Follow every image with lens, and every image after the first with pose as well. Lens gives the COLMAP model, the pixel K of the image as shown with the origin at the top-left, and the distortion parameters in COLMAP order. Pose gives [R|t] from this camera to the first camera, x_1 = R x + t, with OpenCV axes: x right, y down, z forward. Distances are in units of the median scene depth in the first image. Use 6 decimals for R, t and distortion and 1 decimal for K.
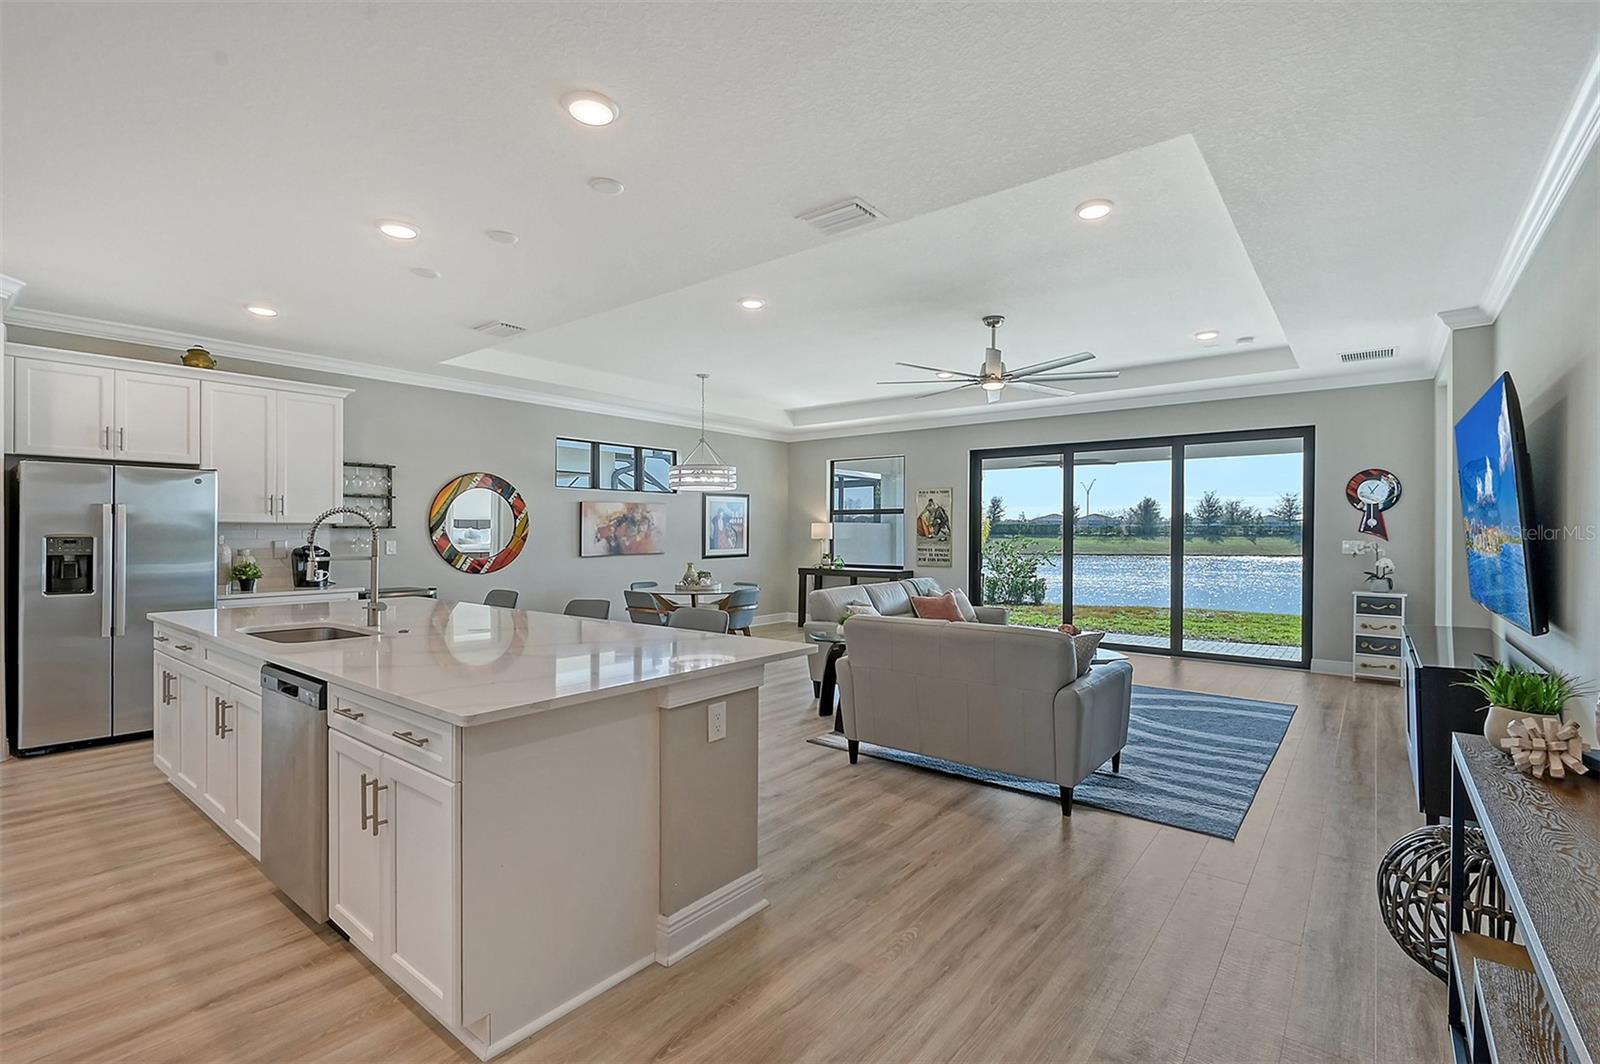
lens RADIAL K [[725.7, 0, 819.2], [0, 725.7, 541.1], [0, 0, 1]] dist [0.007901, -0.003752]
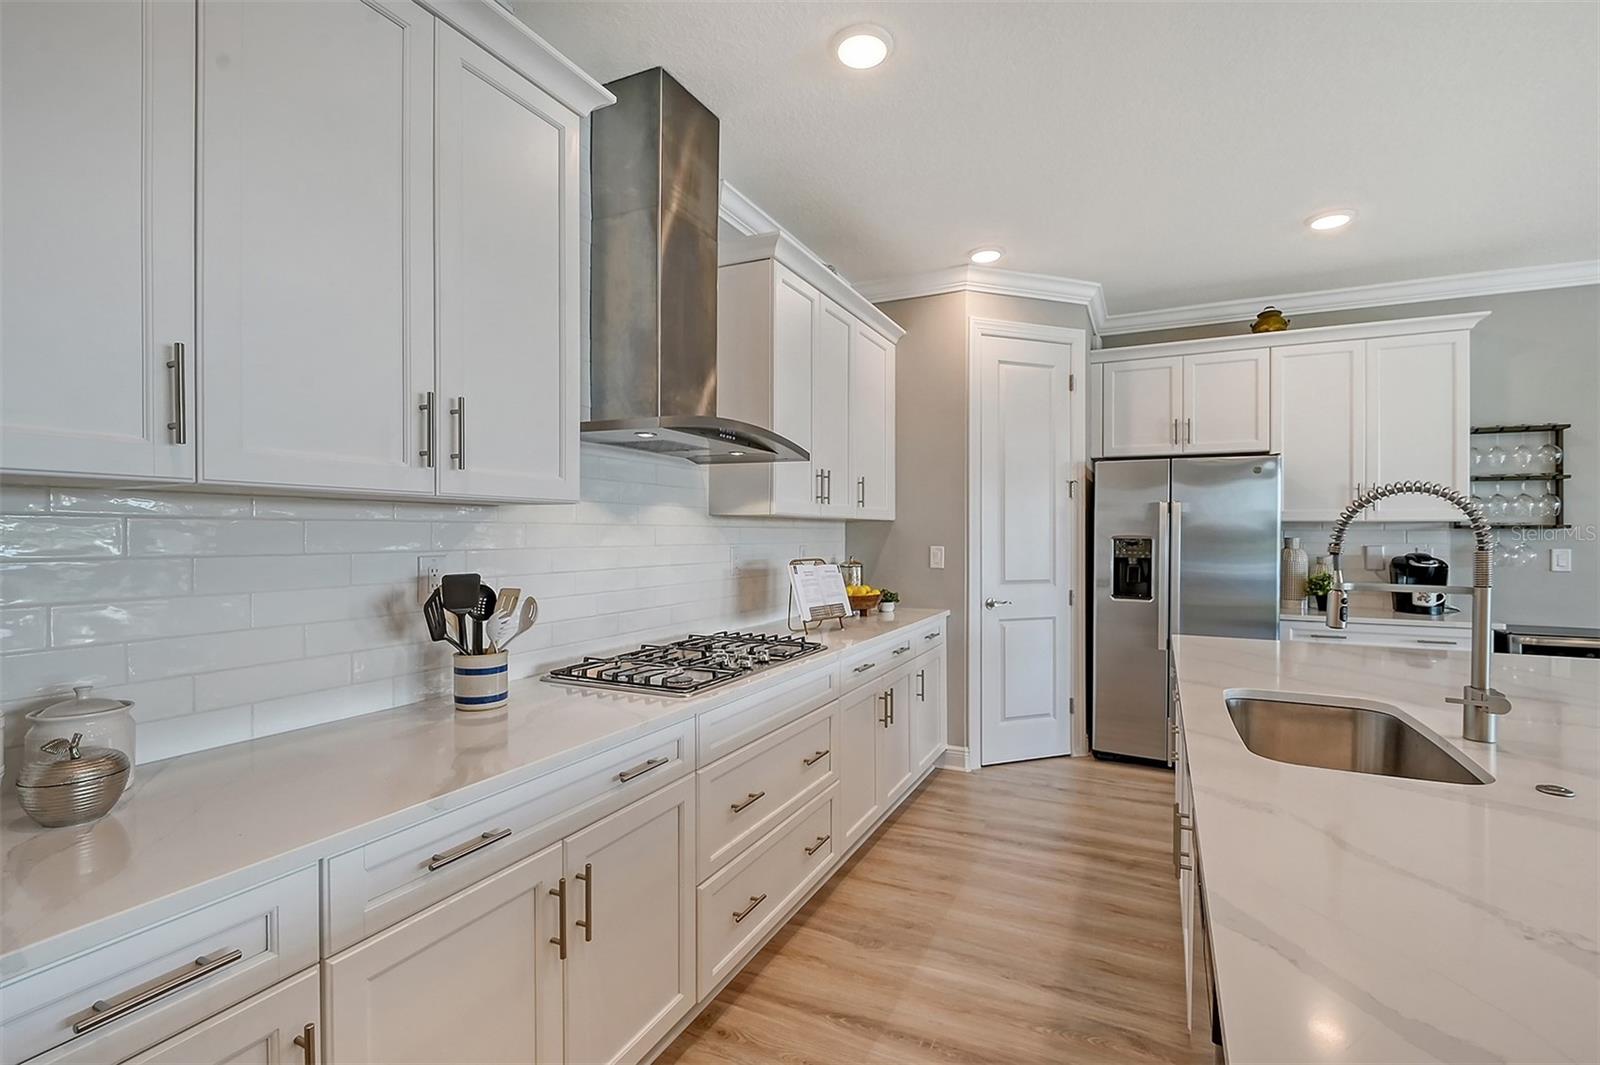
lens RADIAL K [[725.7, 0, 814.5], [0, 725.7, 527.9], [0, 0, 1]] dist [0.007901, -0.003752]
pose [[0.220041, -0.008537, -0.975453, -0.126269], [-0.013785, 0.999835, -0.011860, -0.001702], [0.975393, 0.016056, 0.219887, 0.245194]]
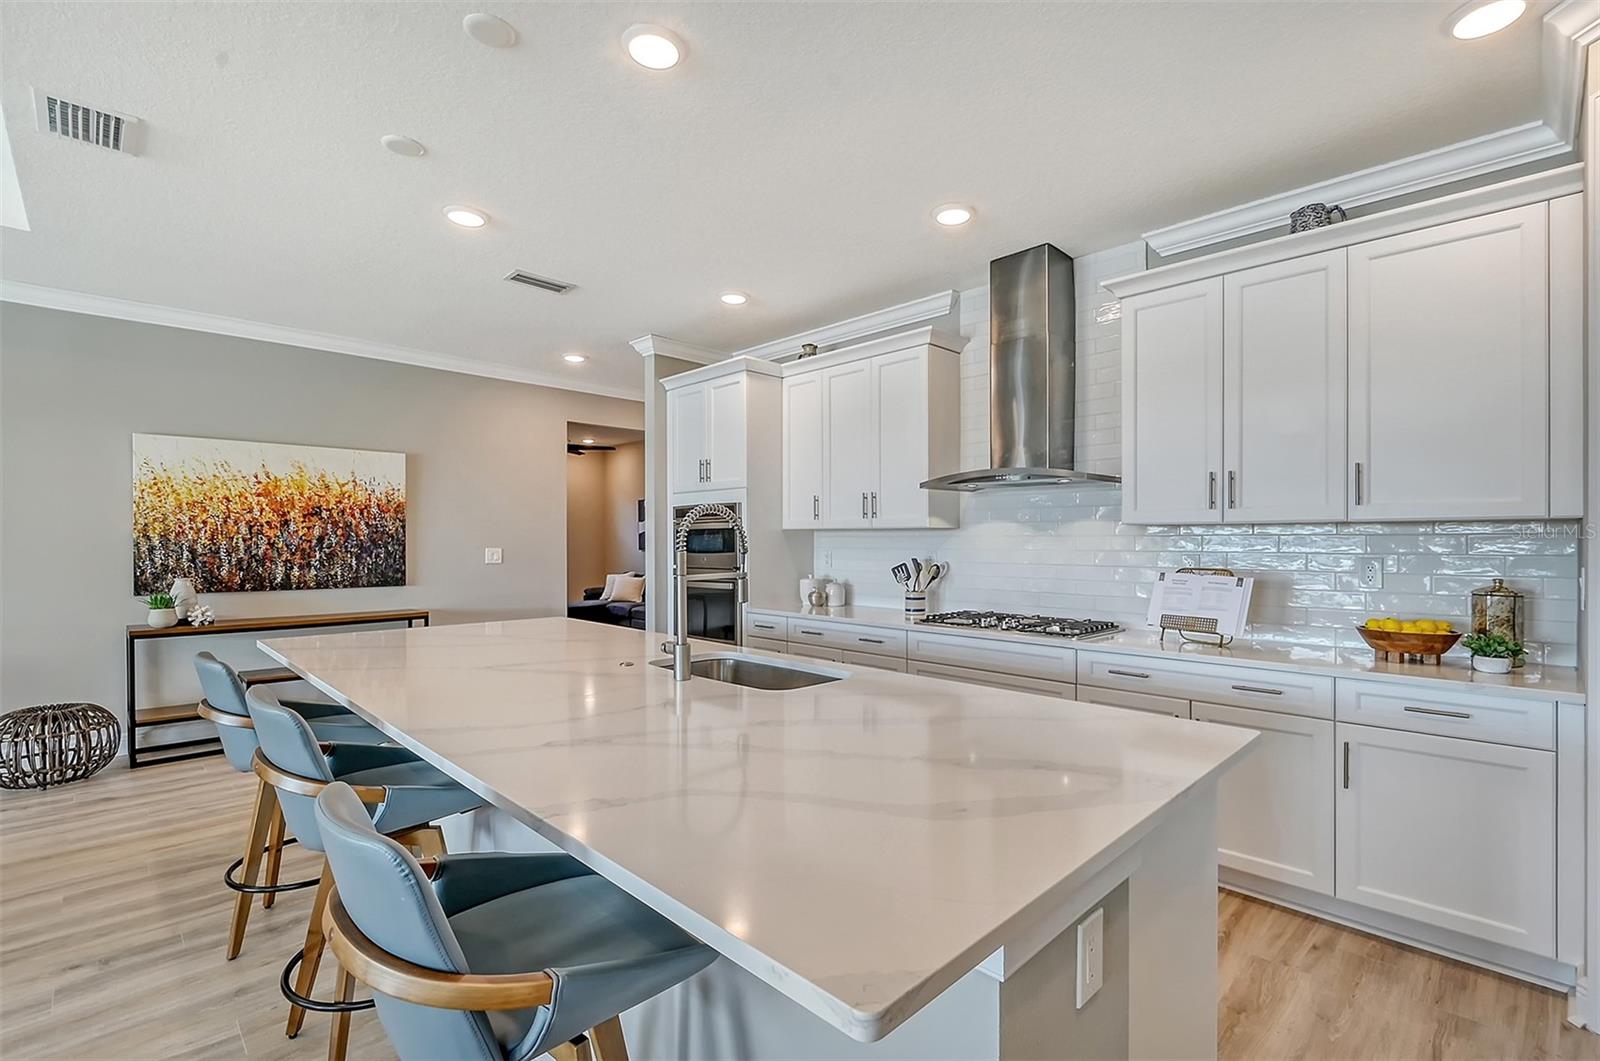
lens RADIAL K [[725.7, 0, 819.5], [0, 725.7, 536.2], [0, 0, 1]] dist [0.007901, -0.003752]
pose [[-0.992402, -0.002417, 0.123011, -0.402224], [-0.001642, 0.999978, 0.006404, -0.009094], [-0.123024, 0.006153, -0.992385, 0.809154]]
